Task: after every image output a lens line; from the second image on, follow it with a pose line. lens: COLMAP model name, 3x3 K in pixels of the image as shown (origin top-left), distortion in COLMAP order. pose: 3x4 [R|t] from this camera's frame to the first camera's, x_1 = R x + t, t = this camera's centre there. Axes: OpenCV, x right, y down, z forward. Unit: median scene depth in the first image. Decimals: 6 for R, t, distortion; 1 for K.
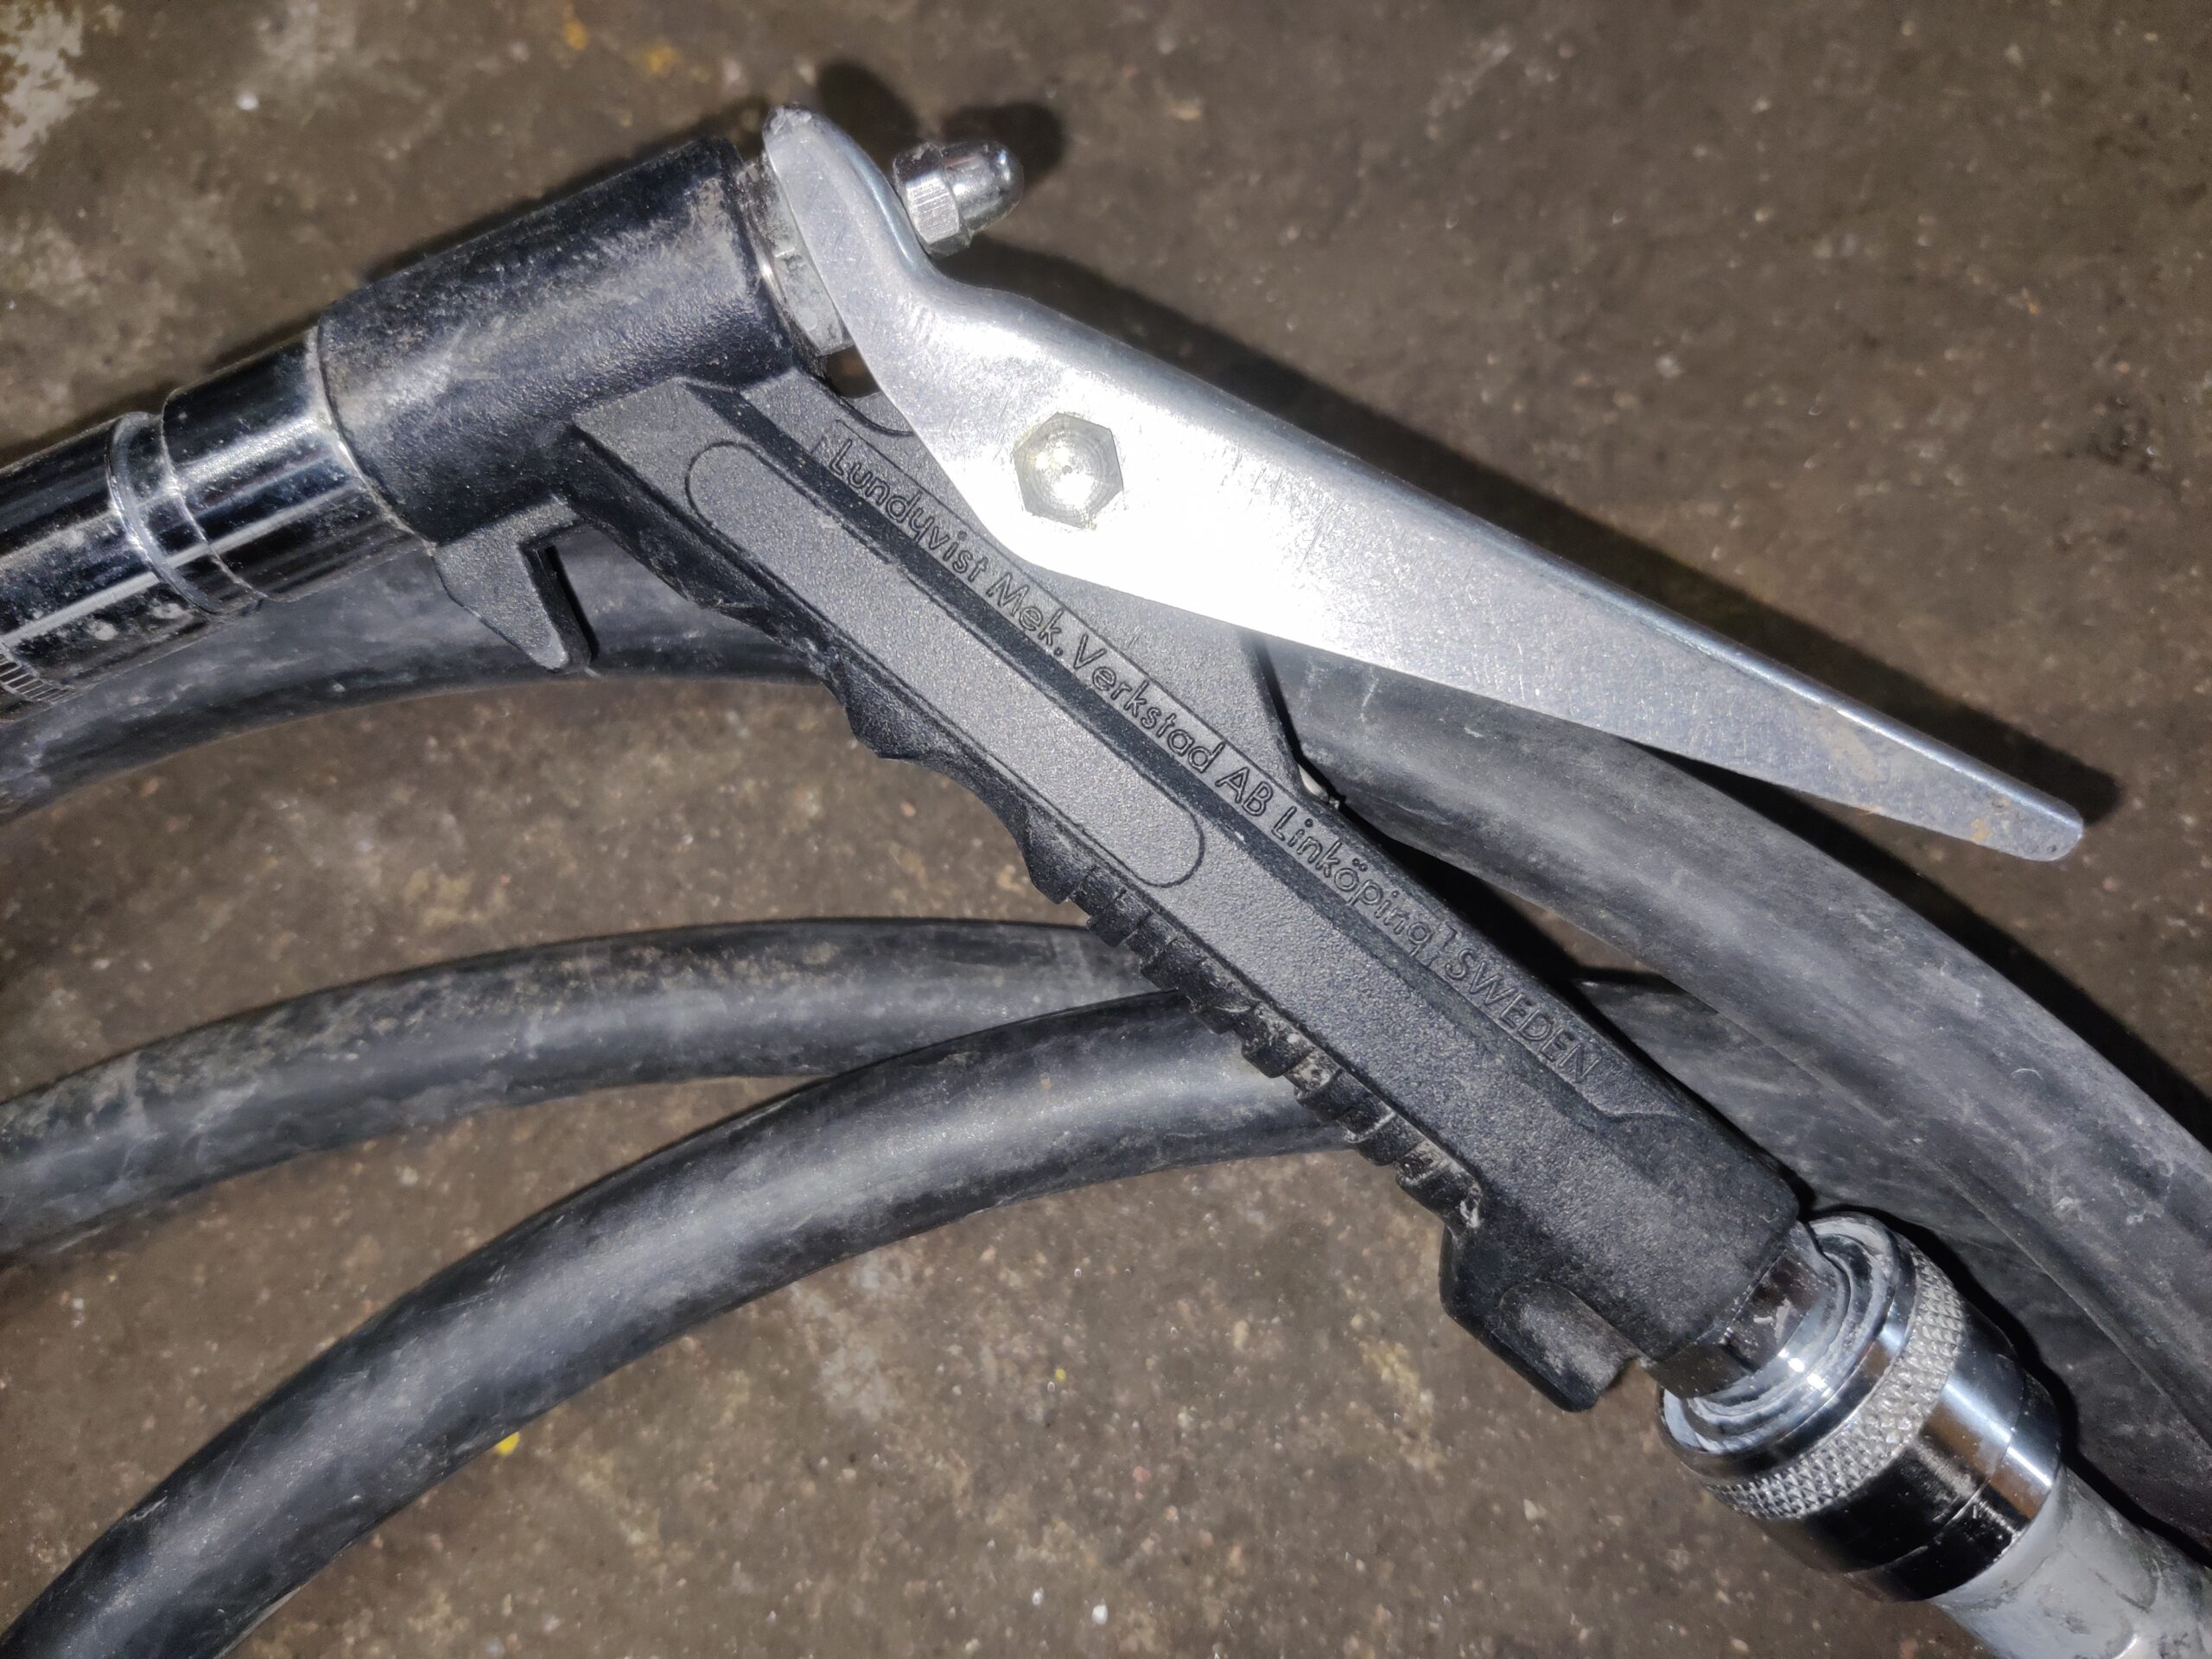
lens RADIAL K [[1755.8, 0, 1106.0], [0, 1755.8, 829.5], [0, 0, 1]] dist [-0.068554, 0.004303]
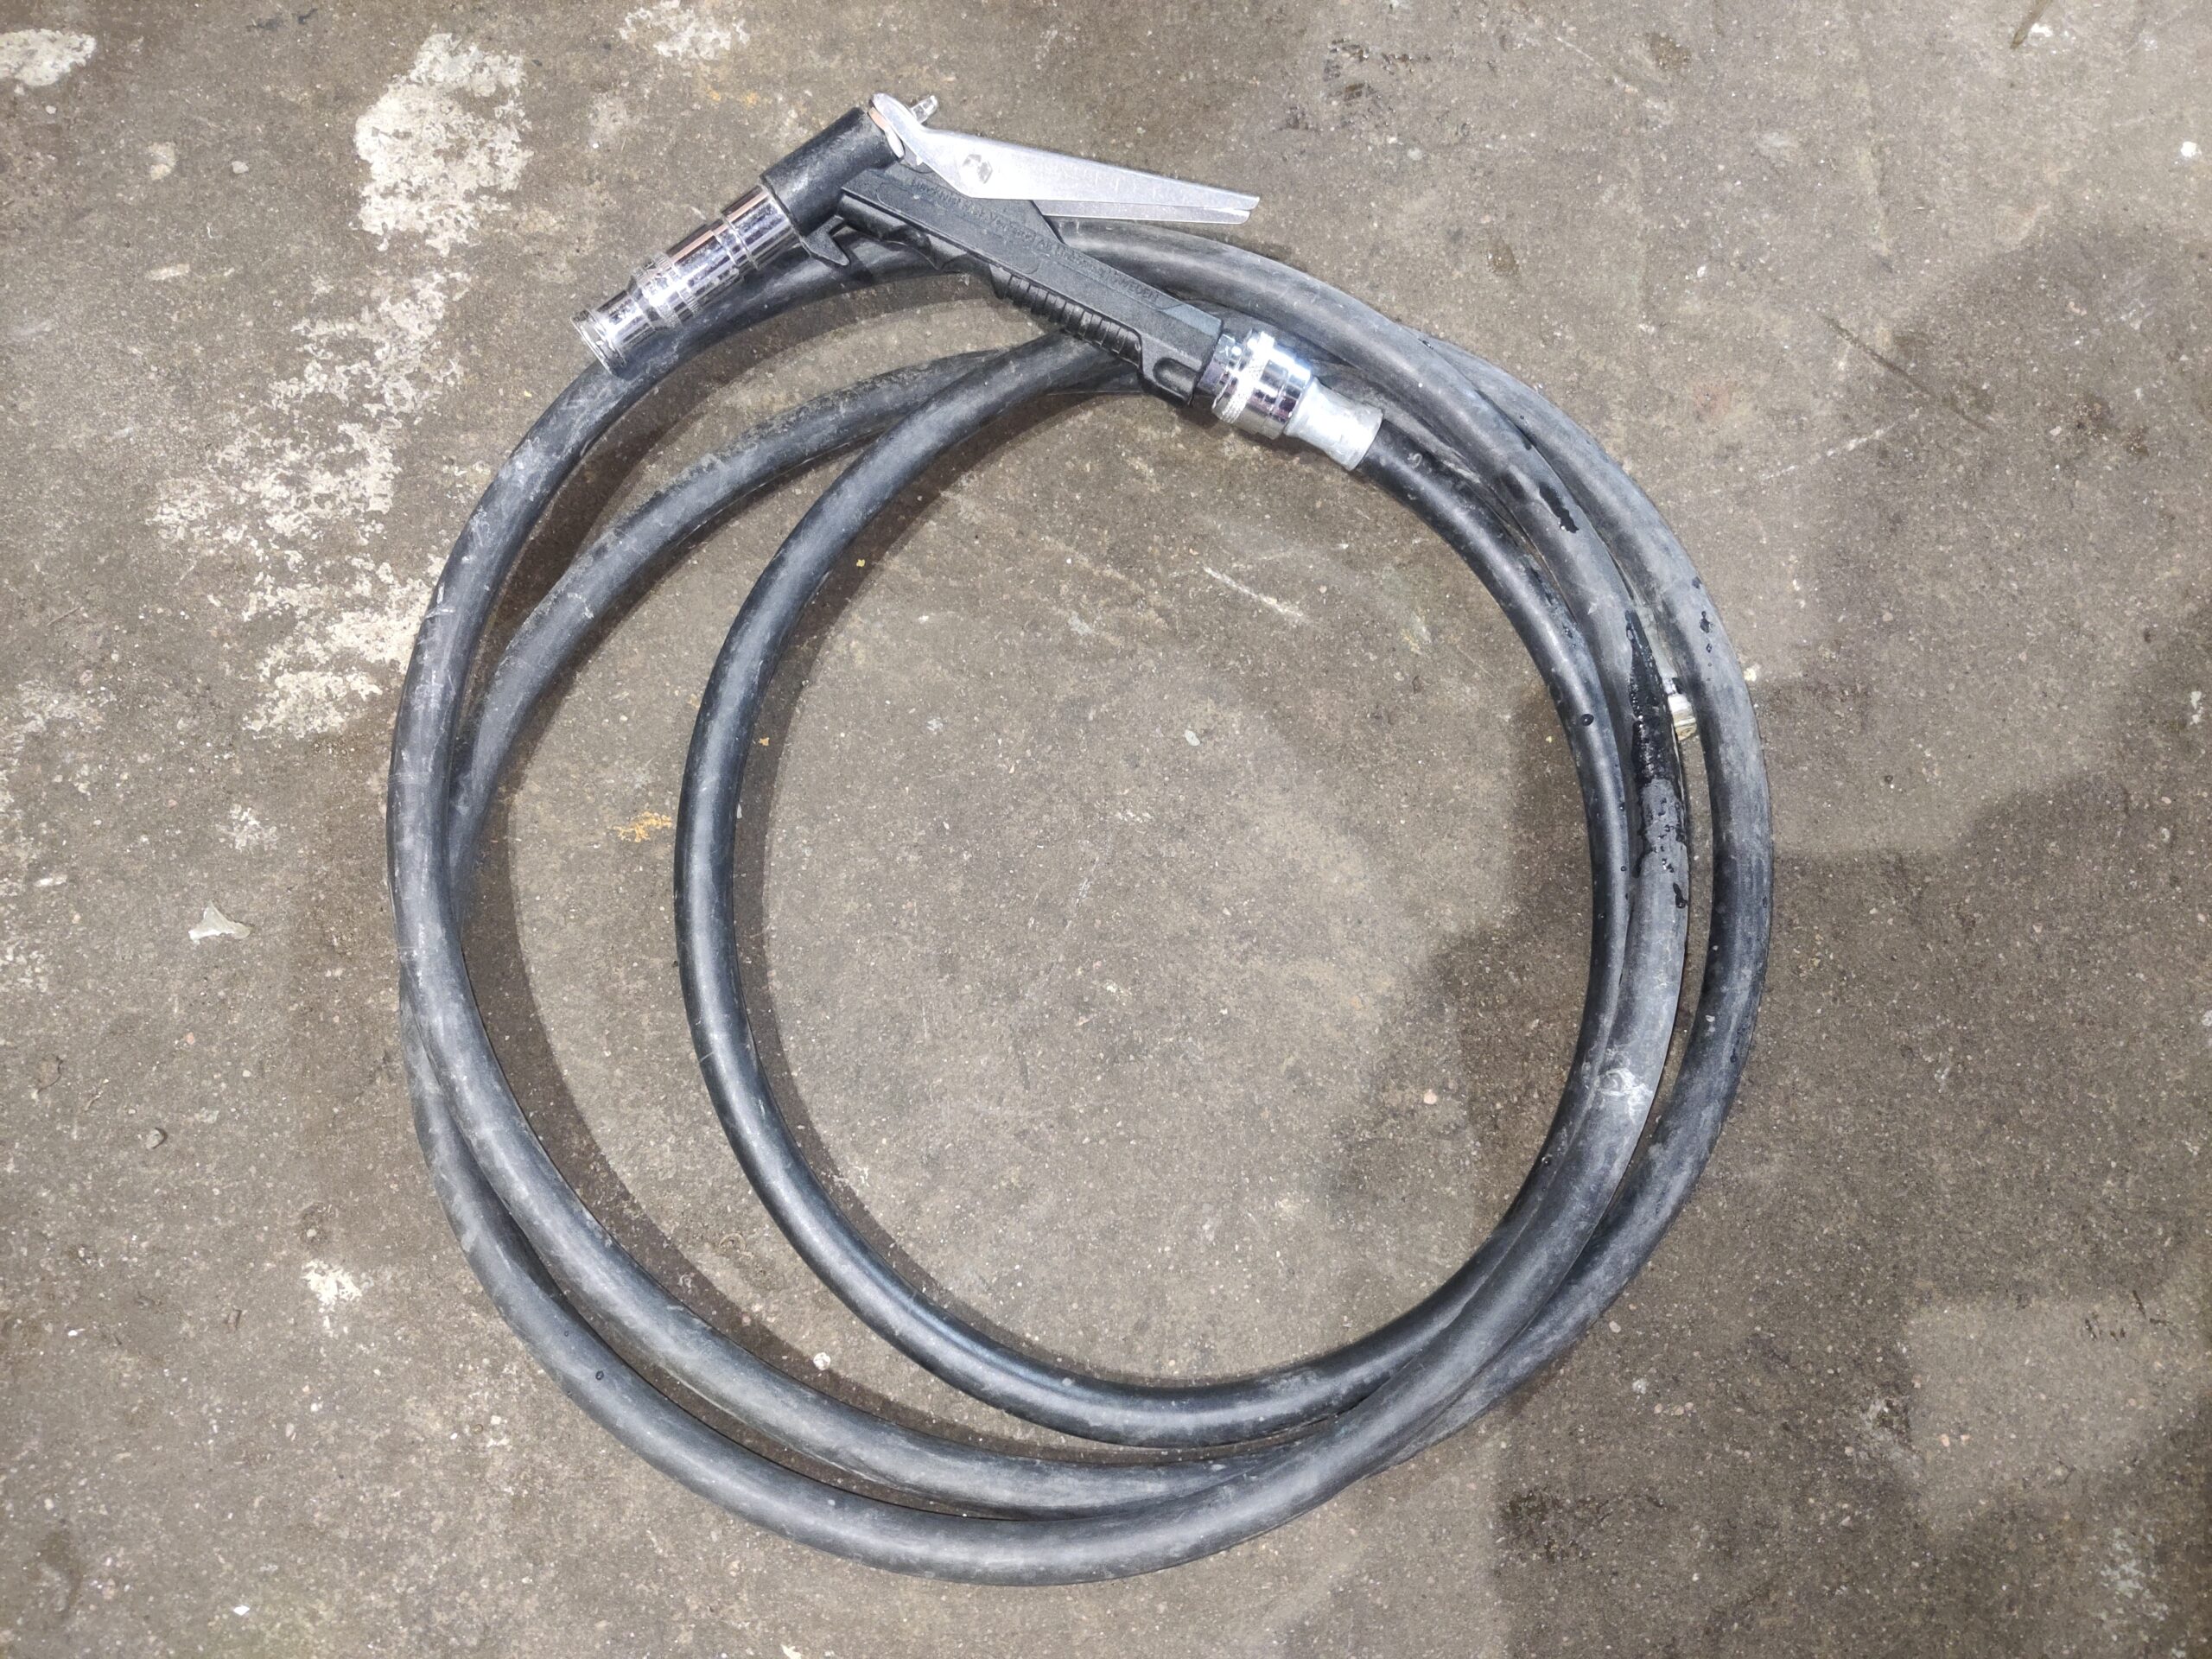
lens RADIAL K [[1617.1, 0, 1106.0], [0, 1617.1, 829.5], [0, 0, 1]] dist [0.001126, -0.142927]
pose [[0.949973, -0.271441, 0.154503, -0.447680], [0.266371, 0.962411, 0.053026, 0.679811], [-0.163089, -0.009218, 0.986568, -1.601921]]
